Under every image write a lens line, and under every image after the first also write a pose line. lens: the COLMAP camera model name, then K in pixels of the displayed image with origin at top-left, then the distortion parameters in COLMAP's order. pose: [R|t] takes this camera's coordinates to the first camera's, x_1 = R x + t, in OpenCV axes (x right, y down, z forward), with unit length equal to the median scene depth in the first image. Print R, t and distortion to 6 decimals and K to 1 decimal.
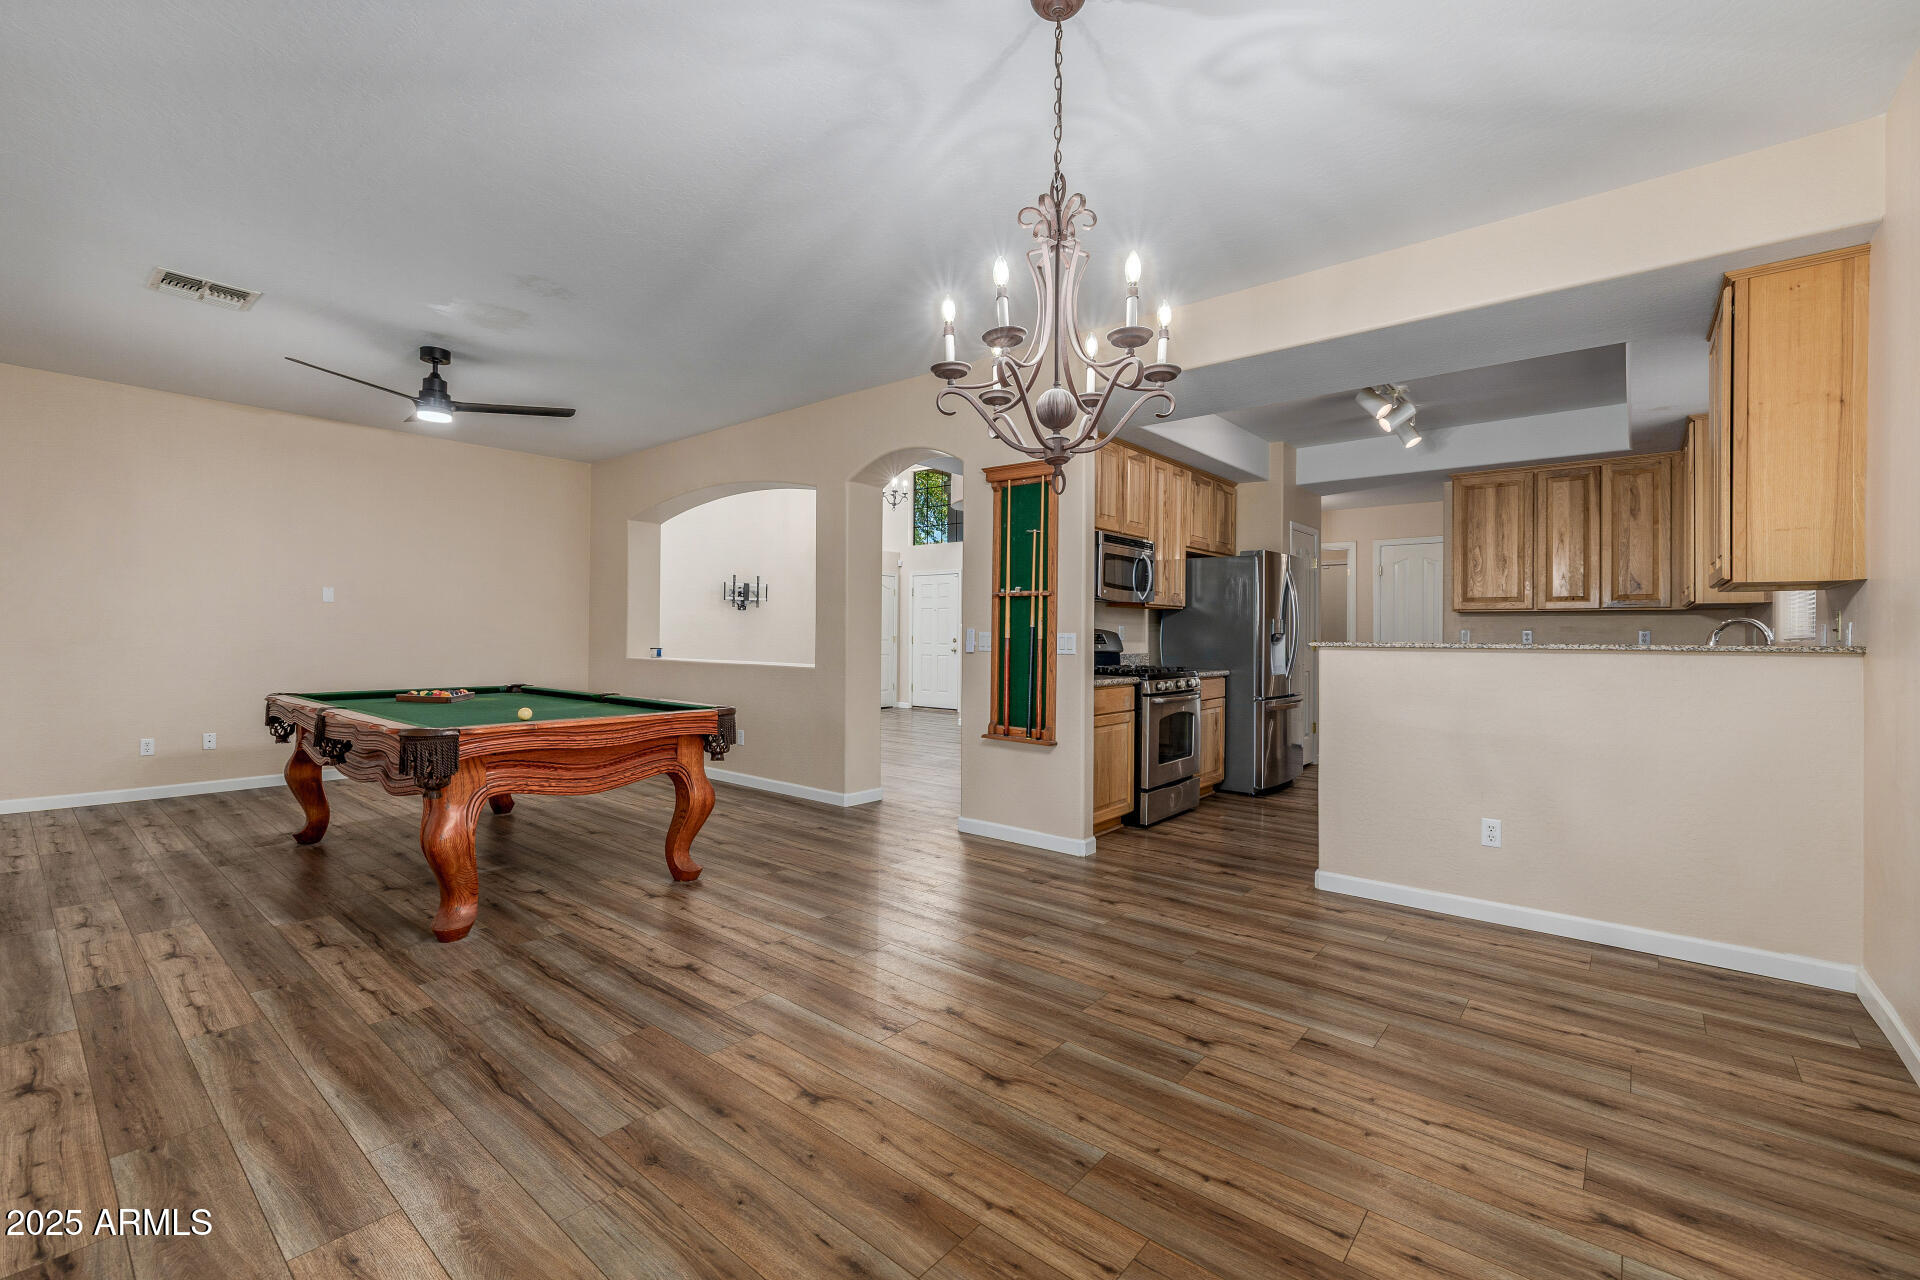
lens RADIAL K [[815.6, 0, 959.3], [0, 815.6, 637.6], [0, 0, 1]] dist [-0.000013, 0.000231]
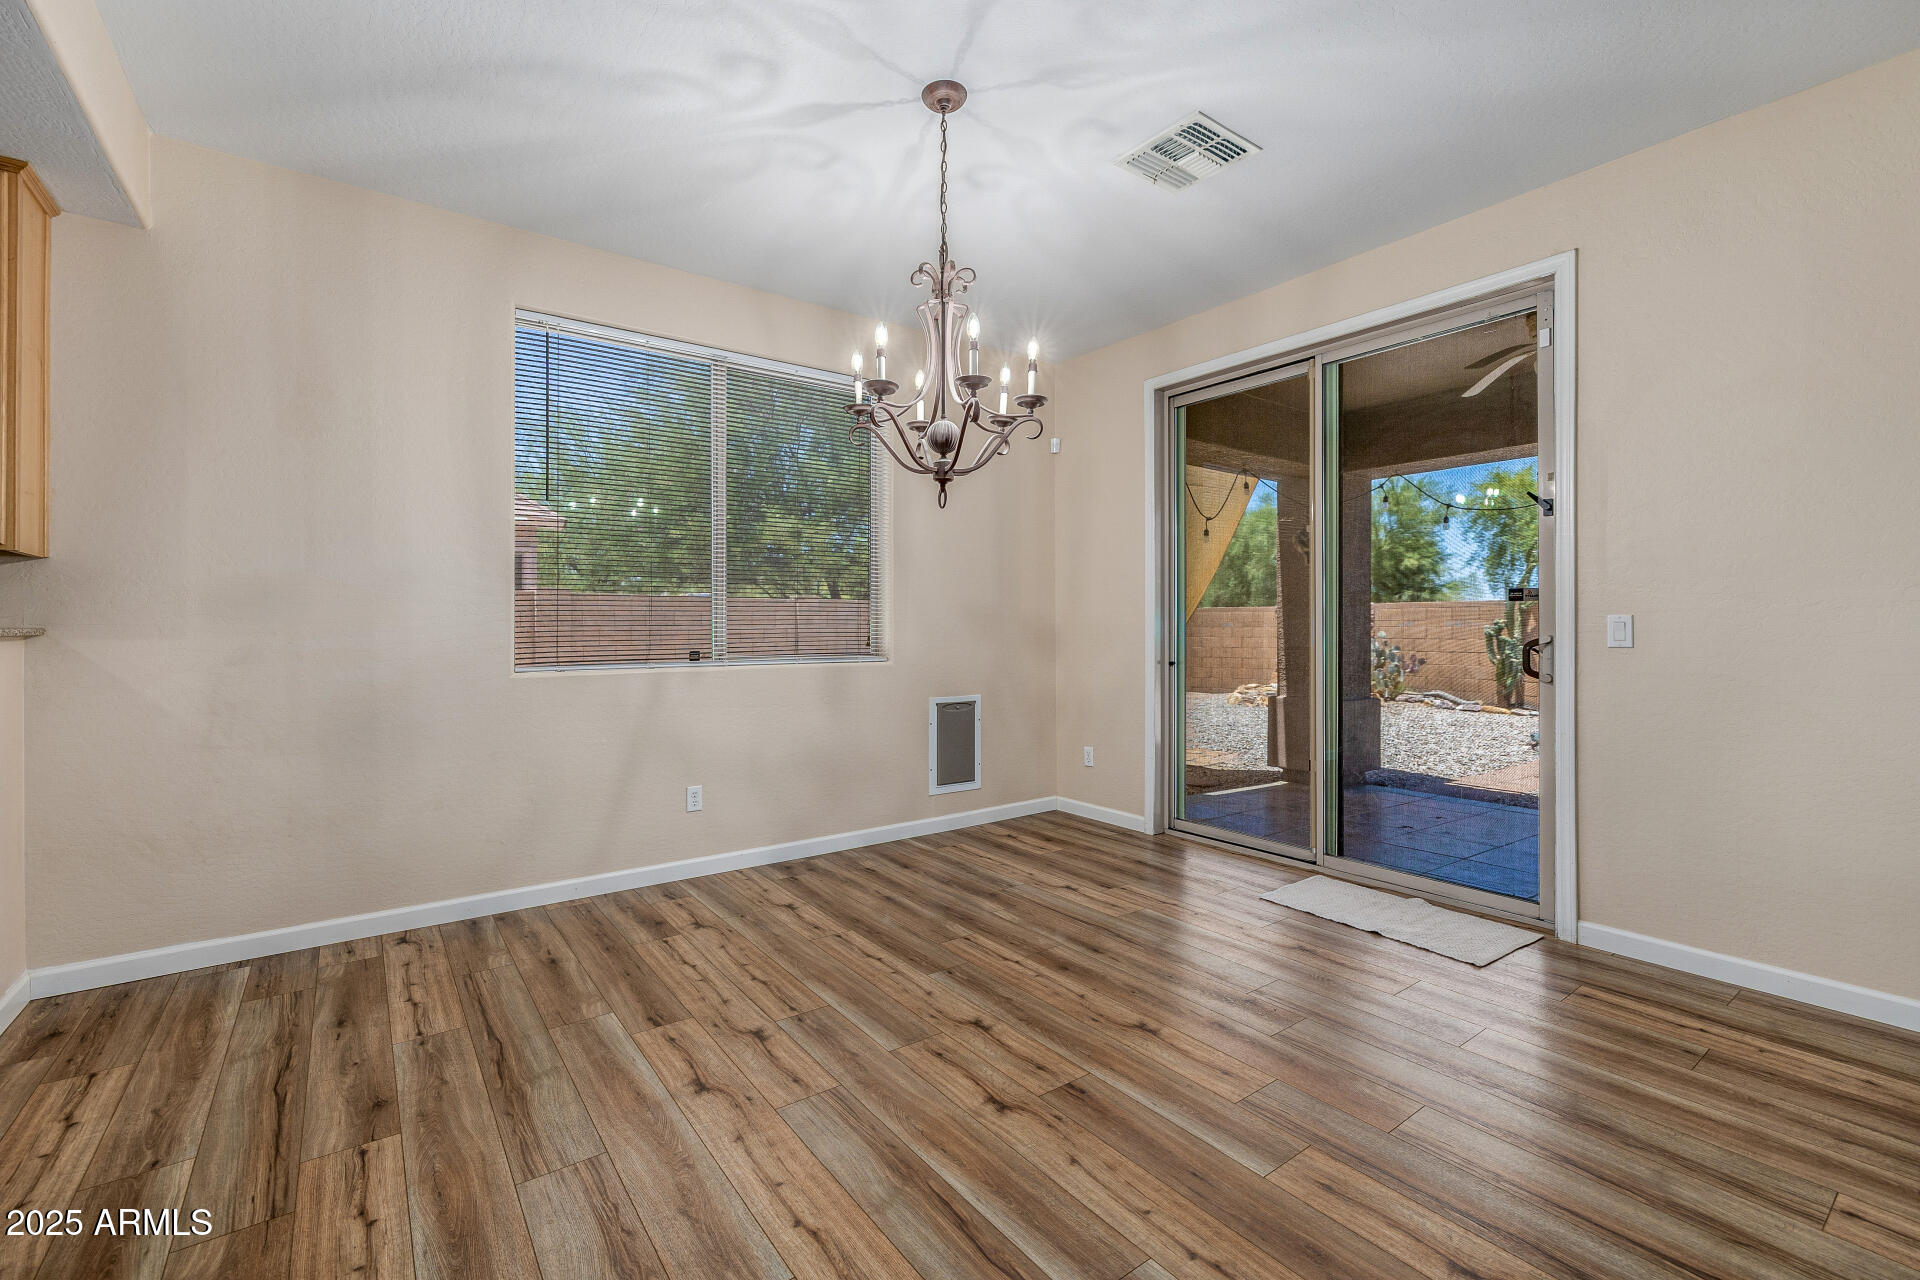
lens RADIAL K [[815.6, 0, 951.6], [0, 815.6, 626.1], [0, 0, 1]] dist [-0.000013, 0.000231]
pose [[-0.972888, -0.007981, 0.231138, -0.157878], [-0.007666, 0.999968, 0.002261, -0.000492], [-0.231149, 0.000427, -0.972918, 1.953990]]
